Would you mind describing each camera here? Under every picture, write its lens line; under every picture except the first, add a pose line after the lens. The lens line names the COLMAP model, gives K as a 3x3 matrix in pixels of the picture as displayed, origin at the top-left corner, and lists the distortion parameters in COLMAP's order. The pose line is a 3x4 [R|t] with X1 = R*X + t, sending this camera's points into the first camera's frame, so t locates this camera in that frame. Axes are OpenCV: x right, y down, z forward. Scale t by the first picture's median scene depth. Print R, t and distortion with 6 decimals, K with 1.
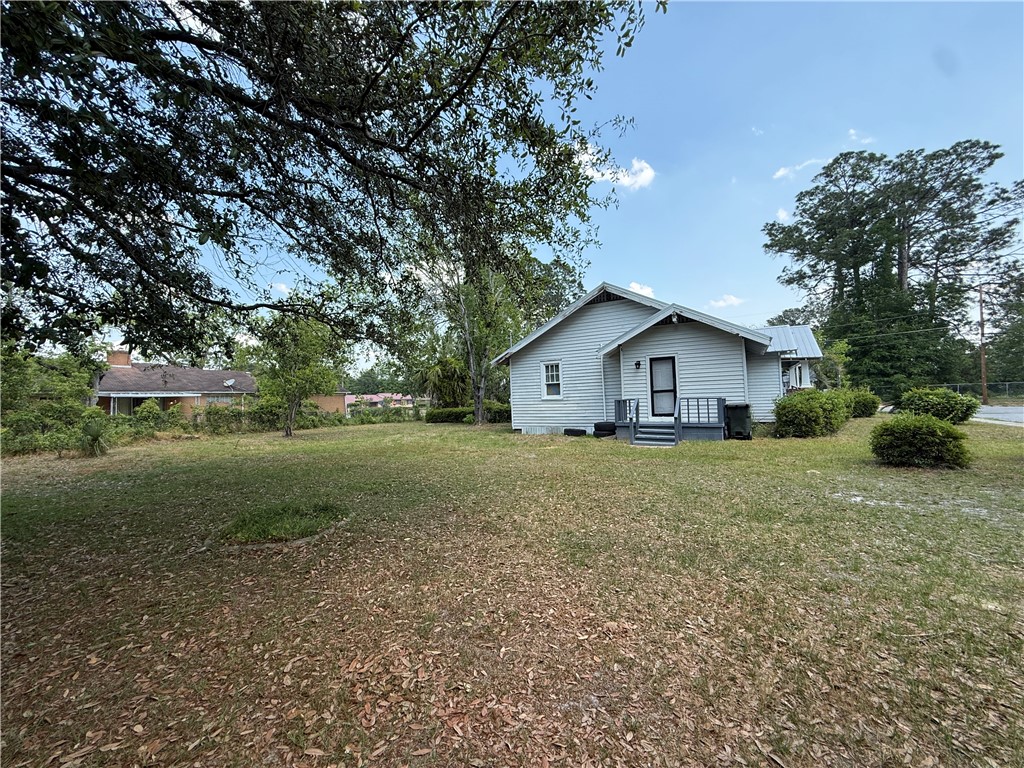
lens RADIAL K [[410.9, 0, 512.4], [0, 410.9, 383.9], [0, 0, 1]] dist [0.001444, 0.000149]
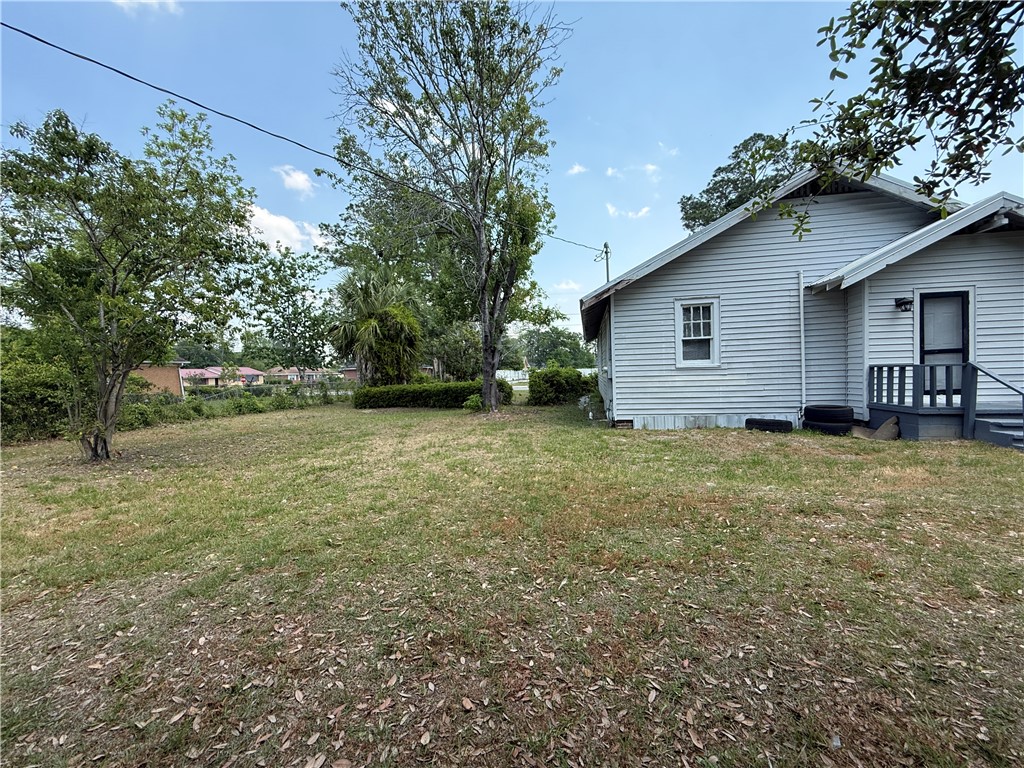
lens RADIAL K [[410.9, 0, 513.0], [0, 410.9, 386.1], [0, 0, 1]] dist [0.001444, 0.000149]
pose [[0.940312, -0.011397, 0.340123, -0.332188], [-0.010430, 0.998004, 0.062277, 0.030470], [-0.340154, -0.062108, 0.938316, 0.542546]]
